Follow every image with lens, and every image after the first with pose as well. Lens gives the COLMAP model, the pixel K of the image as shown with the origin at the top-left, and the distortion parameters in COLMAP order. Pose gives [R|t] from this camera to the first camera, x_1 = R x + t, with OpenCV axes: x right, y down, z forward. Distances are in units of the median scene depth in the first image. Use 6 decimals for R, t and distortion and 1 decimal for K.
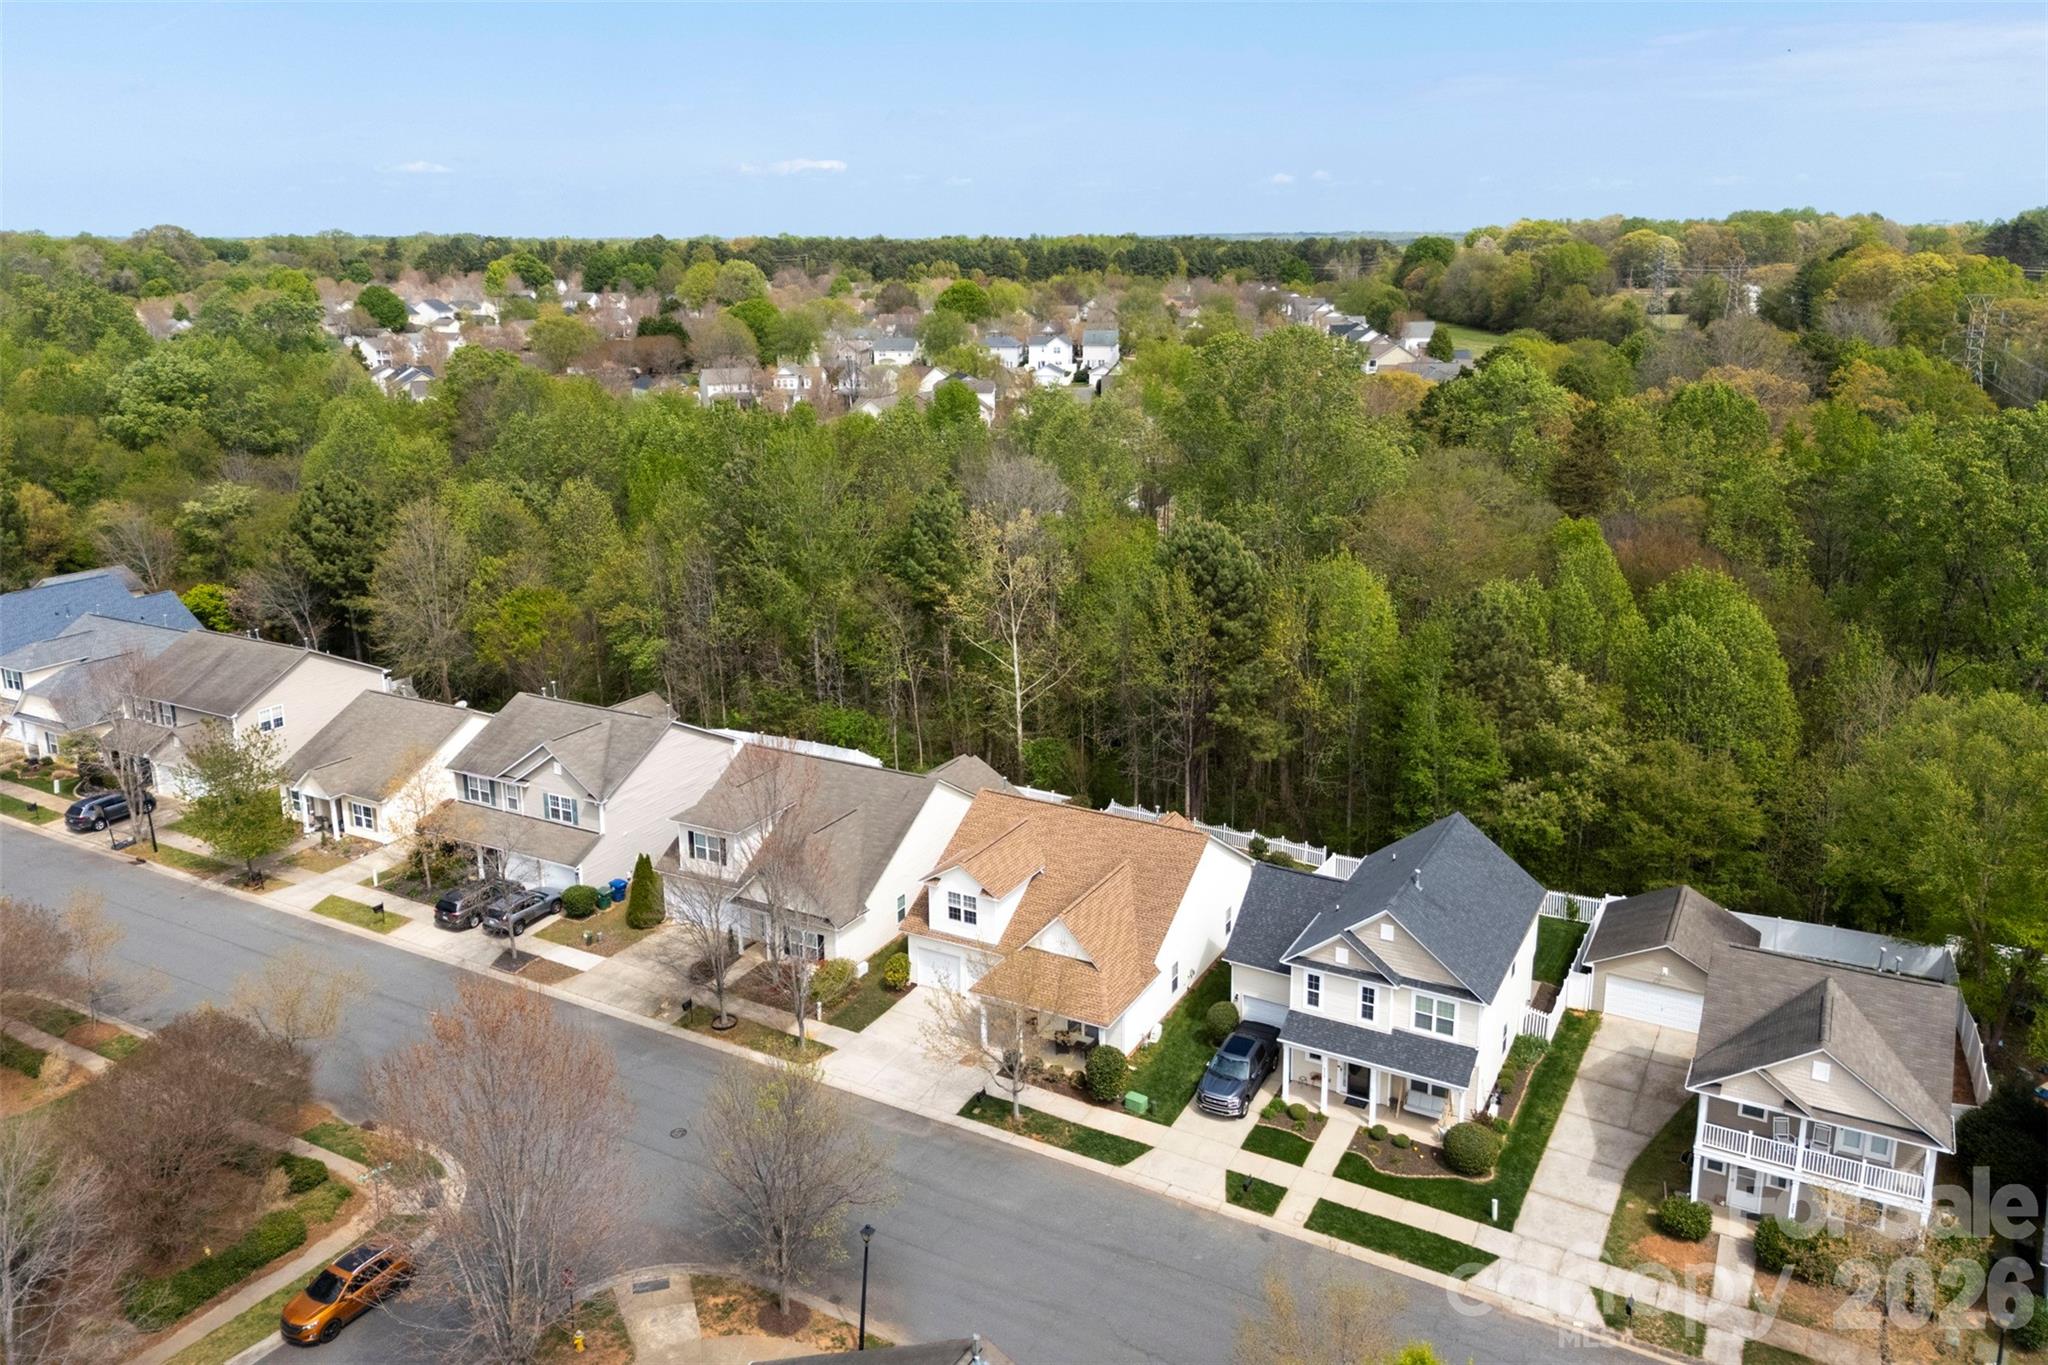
lens RADIAL K [[1494.2, 0, 1027.0], [0, 1494.2, 598.3], [0, 0, 1]] dist [0.088520, -0.084429]
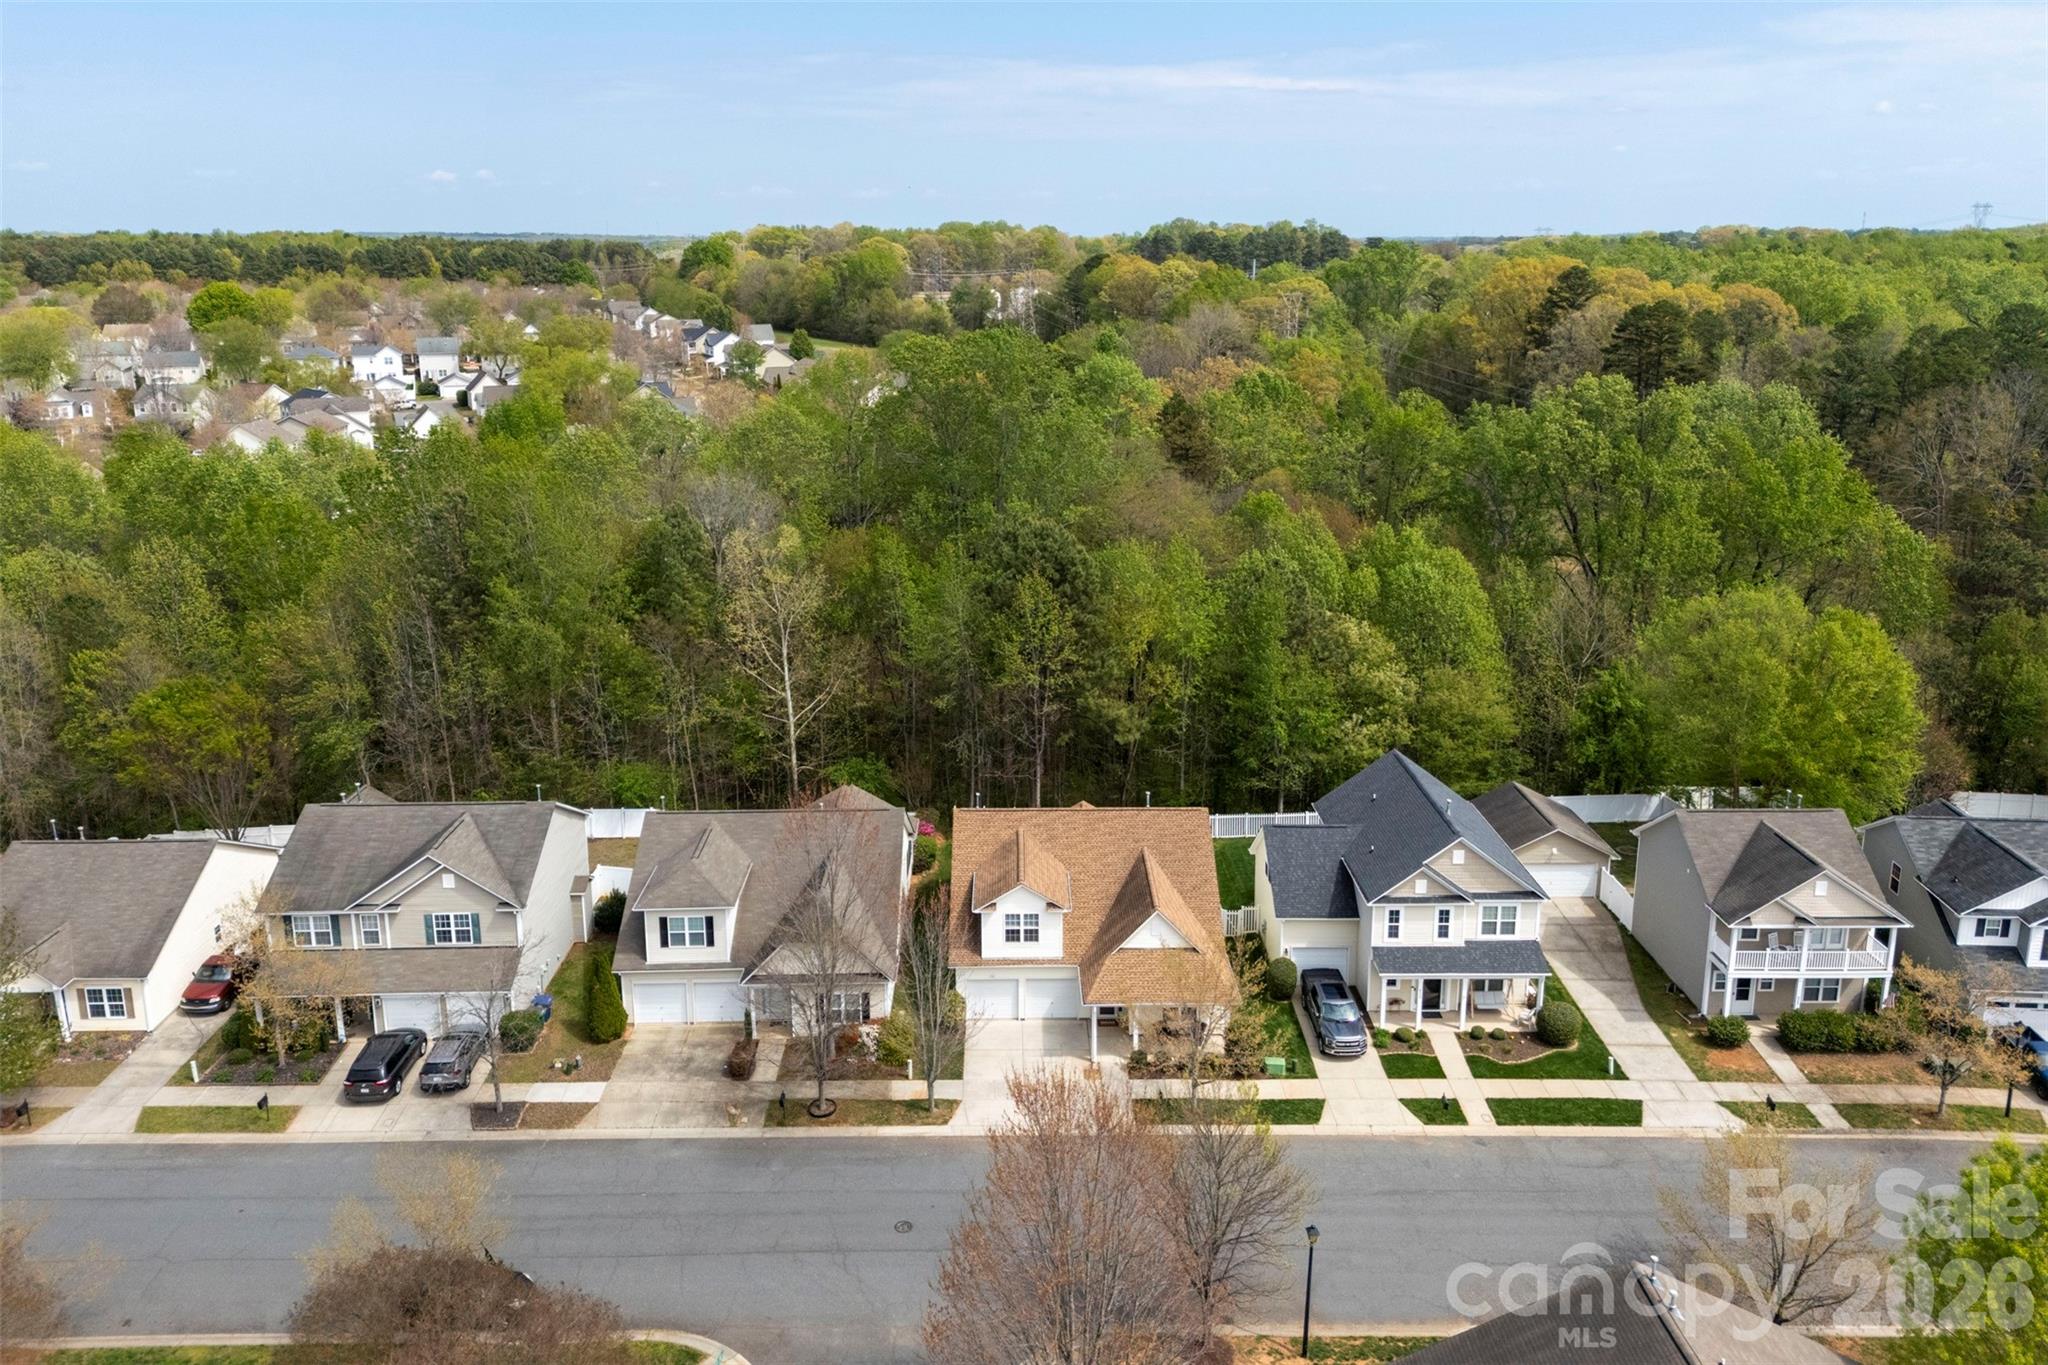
lens RADIAL K [[1494.2, 0, 1027.0], [0, 1494.2, 598.3], [0, 0, 1]] dist [0.088520, -0.084429]
pose [[0.870598, -0.110589, 0.479405, -0.472806], [0.111529, 0.993405, 0.026622, -0.031317], [-0.479187, 0.030291, 0.877190, 0.132404]]
